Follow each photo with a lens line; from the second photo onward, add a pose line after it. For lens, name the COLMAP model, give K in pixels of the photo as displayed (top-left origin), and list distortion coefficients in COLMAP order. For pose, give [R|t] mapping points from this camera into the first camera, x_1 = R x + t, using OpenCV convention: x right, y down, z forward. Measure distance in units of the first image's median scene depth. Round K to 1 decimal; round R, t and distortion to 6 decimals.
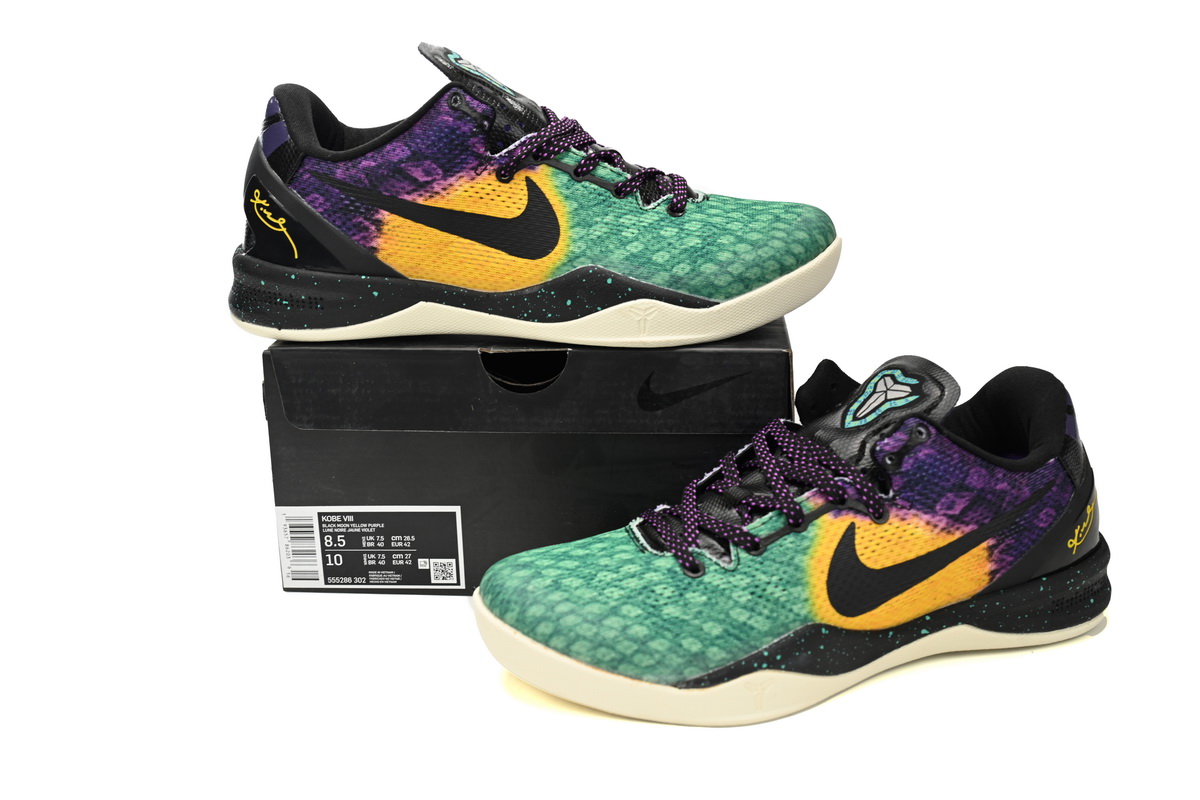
lens RADIAL K [[1416.8, 0, 600.0], [0, 1416.8, 400.0], [0, 0, 1]] dist [0.008483, -0.000367]
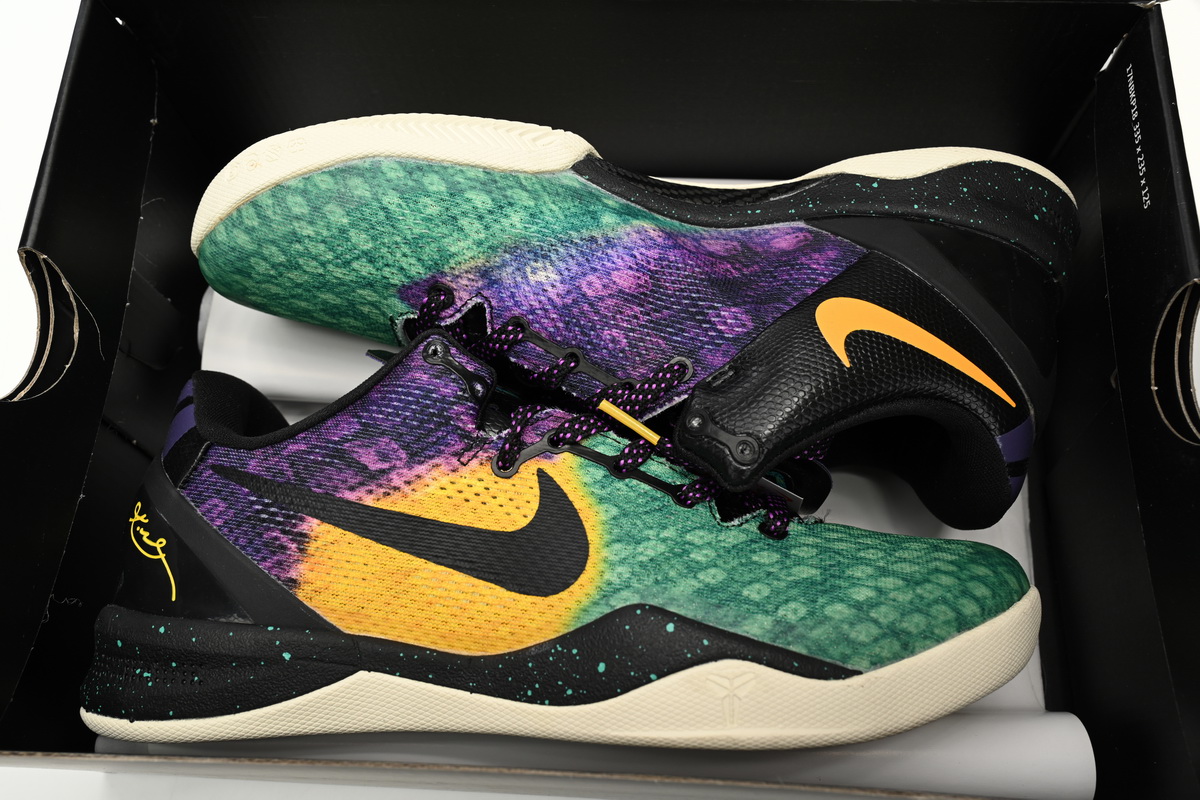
lens RADIAL K [[1057.5, 0, 593.7], [0, 1057.5, 402.0], [0, 0, 1]] dist [0.038689, -0.004335]
pose [[0.997965, -0.008331, -0.063216, 0.003432], [-0.019732, 0.902405, -0.430436, 0.021034], [0.060632, 0.430807, 0.900405, 0.556119]]
